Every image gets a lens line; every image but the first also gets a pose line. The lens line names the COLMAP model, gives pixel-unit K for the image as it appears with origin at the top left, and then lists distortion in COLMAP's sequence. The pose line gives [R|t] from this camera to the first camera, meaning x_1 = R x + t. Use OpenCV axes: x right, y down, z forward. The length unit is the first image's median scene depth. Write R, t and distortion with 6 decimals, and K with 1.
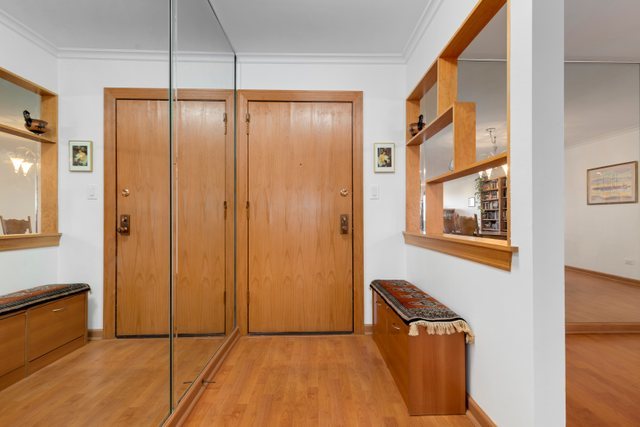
lens RADIAL K [[296.8, 0, 323.9], [0, 296.8, 219.3], [0, 0, 1]] dist [0.008060, -0.000225]
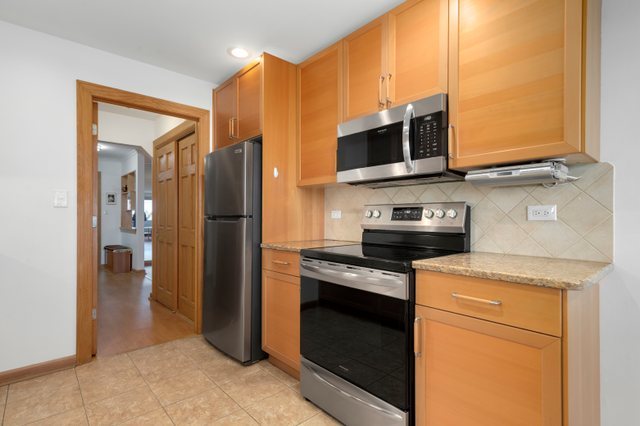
lens RADIAL K [[296.8, 0, 318.5], [0, 296.8, 217.0], [0, 0, 1]] dist [0.008060, -0.000225]
pose [[0.734445, 0.004555, 0.678653, -0.230577], [-0.003052, 0.999990, -0.003409, -0.046488], [-0.678661, 0.000432, 0.734451, -2.146907]]
